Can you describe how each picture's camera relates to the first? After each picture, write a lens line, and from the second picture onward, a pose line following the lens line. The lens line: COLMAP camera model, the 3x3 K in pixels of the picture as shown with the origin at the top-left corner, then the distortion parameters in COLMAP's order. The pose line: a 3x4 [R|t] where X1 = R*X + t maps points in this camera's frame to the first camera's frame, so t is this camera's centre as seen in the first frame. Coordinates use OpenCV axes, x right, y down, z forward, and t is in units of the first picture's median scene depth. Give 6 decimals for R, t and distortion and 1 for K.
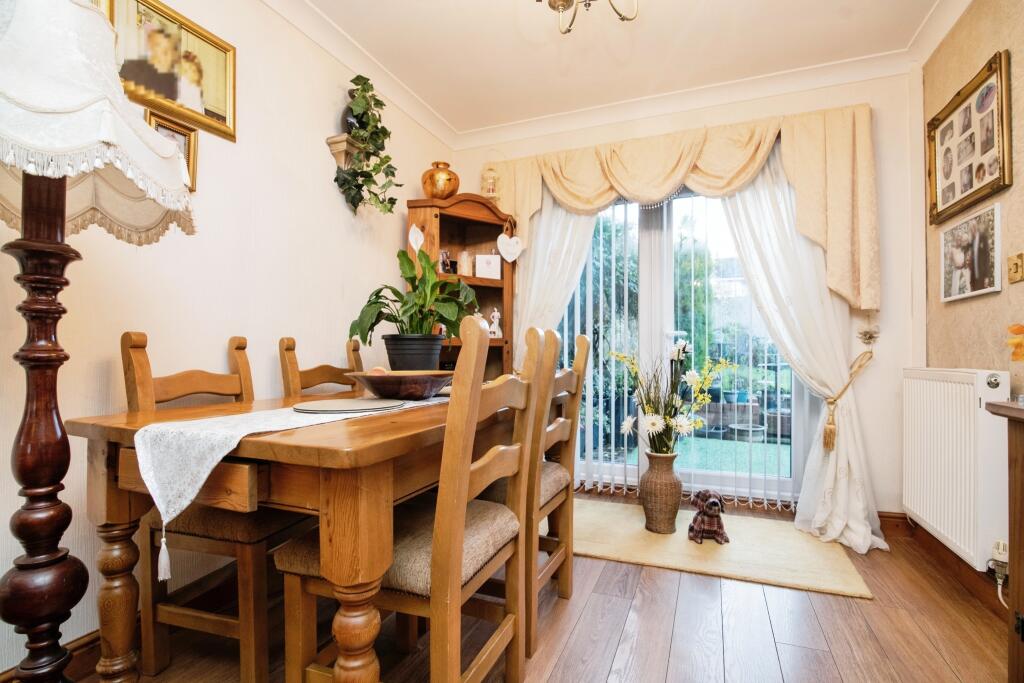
lens RADIAL K [[467.3, 0, 506.2], [0, 467.3, 364.3], [0, 0, 1]] dist [-0.015403, -0.000276]
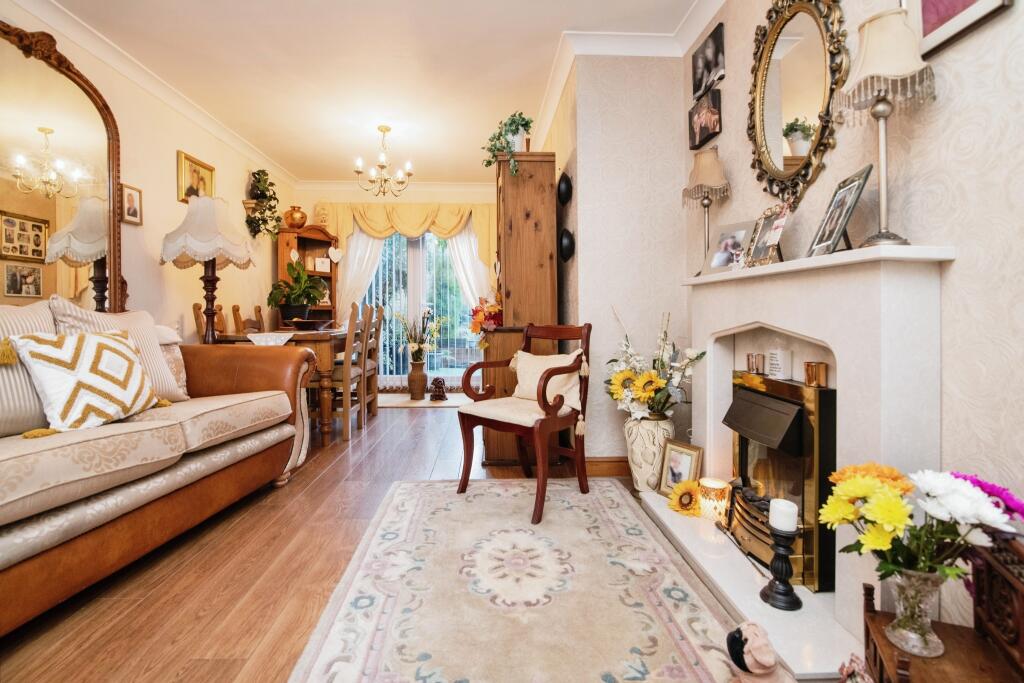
lens RADIAL K [[491.1, 0, 507.7], [0, 491.1, 322.1], [0, 0, 1]] dist [-0.014886, 0.000114]
pose [[0.901384, -0.004544, 0.432997, -0.233346], [0.011746, 0.999834, -0.013960, 0.044761], [-0.432861, 0.017669, 0.901287, -1.062876]]
